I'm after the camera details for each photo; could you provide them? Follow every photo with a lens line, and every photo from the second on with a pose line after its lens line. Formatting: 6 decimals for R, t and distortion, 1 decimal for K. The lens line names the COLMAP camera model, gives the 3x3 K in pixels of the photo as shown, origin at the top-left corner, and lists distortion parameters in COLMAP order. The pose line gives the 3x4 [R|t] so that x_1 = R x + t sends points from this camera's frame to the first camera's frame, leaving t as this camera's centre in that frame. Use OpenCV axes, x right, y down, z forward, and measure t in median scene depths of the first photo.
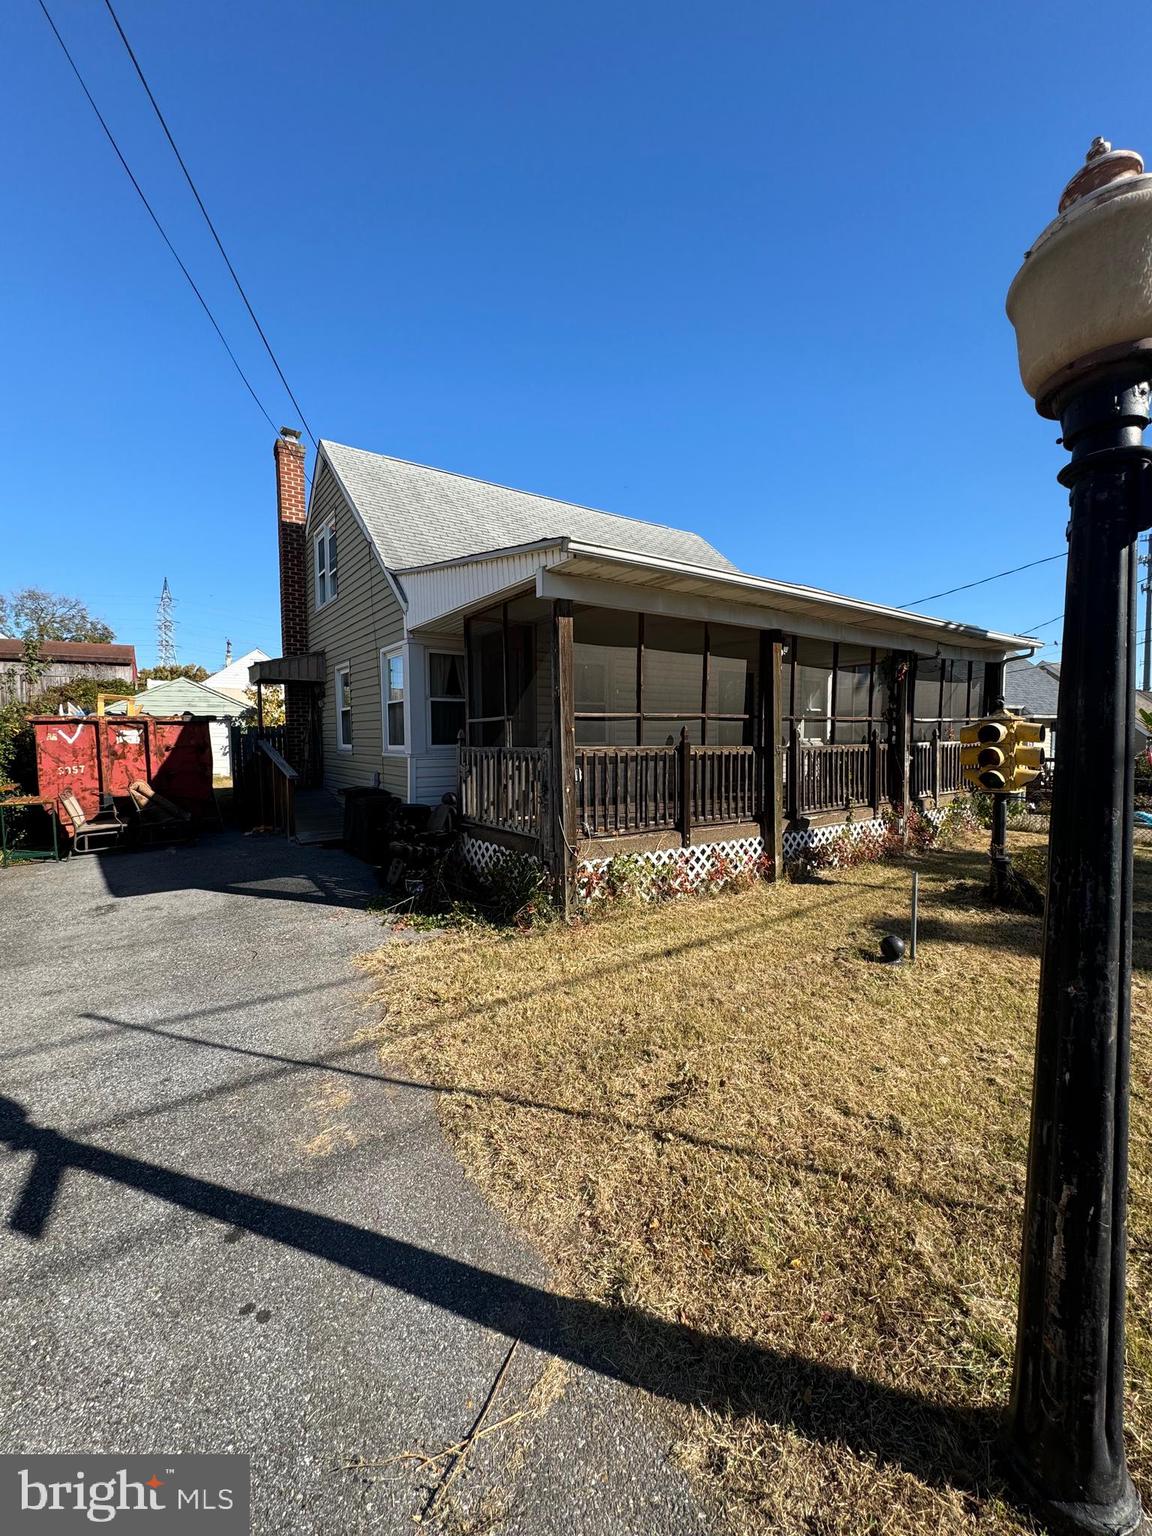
lens RADIAL K [[612.3, 0, 577.4], [0, 612.3, 768.5], [0, 0, 1]] dist [-0.003001, 0.000600]
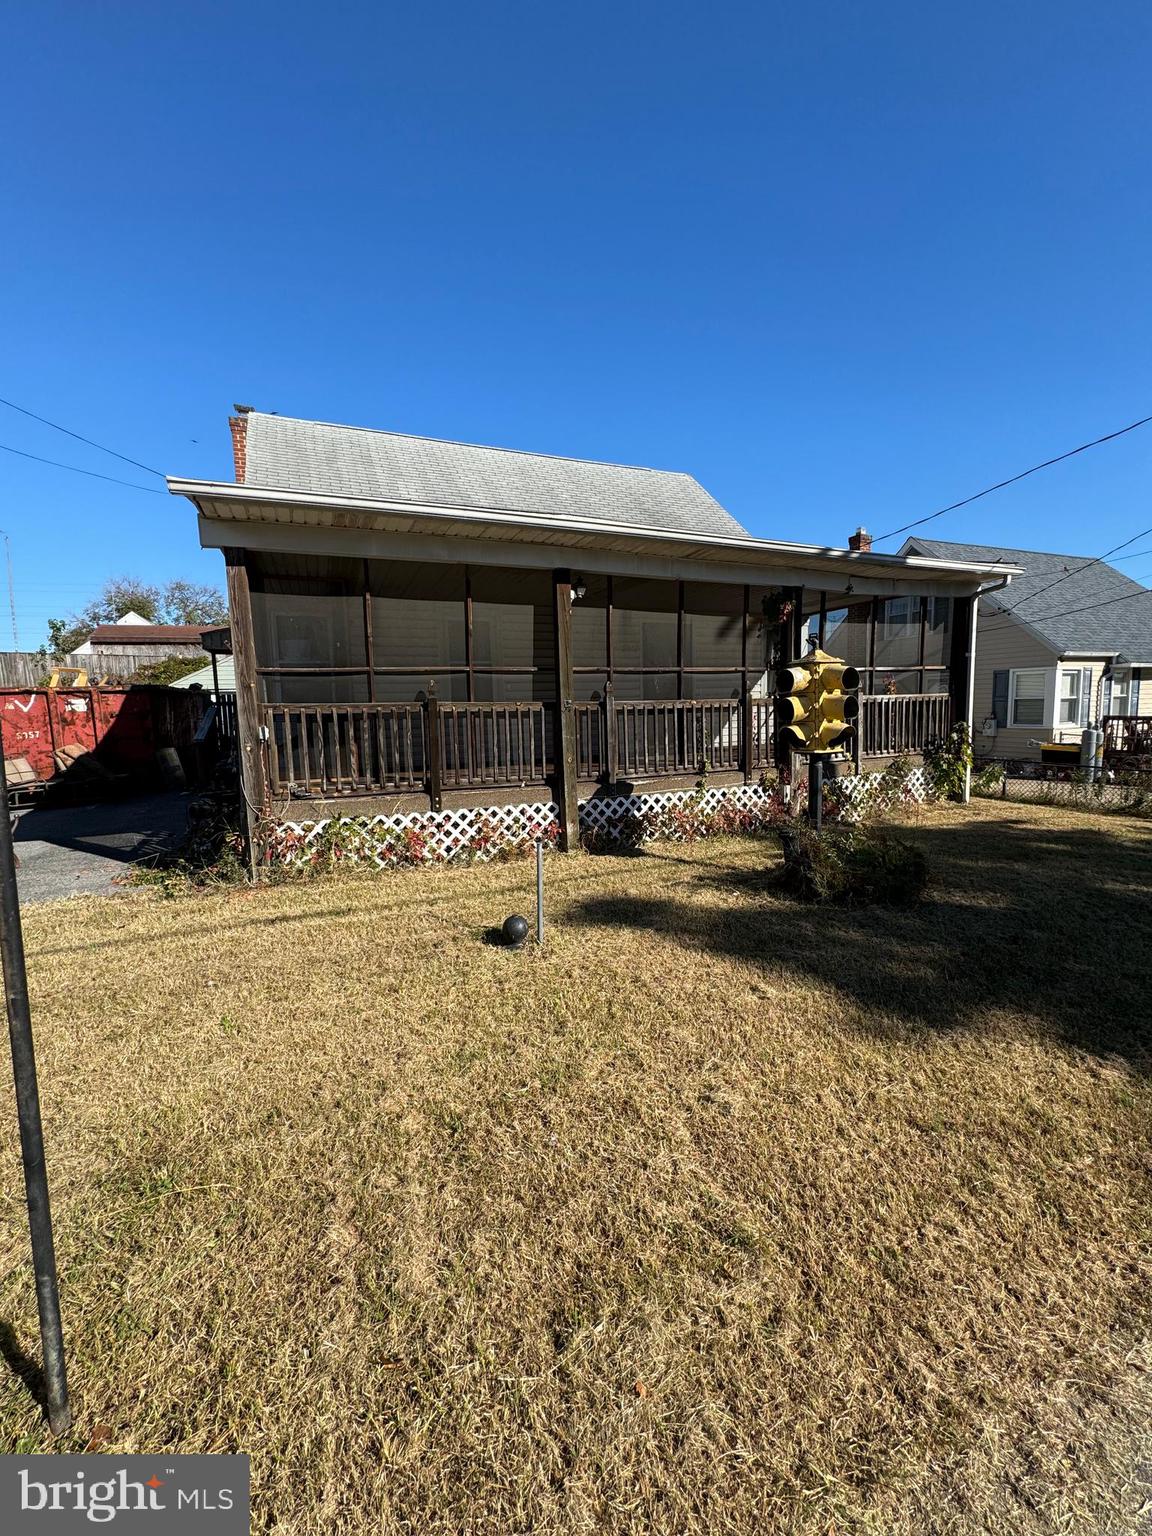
lens RADIAL K [[612.3, 0, 577.4], [0, 612.3, 768.5], [0, 0, 1]] dist [-0.003001, 0.000600]
pose [[0.978559, 0.004793, -0.205910, 0.525988], [0.005939, 0.998657, 0.051471, 0.015467], [0.205880, -0.051590, 0.977216, 0.125453]]
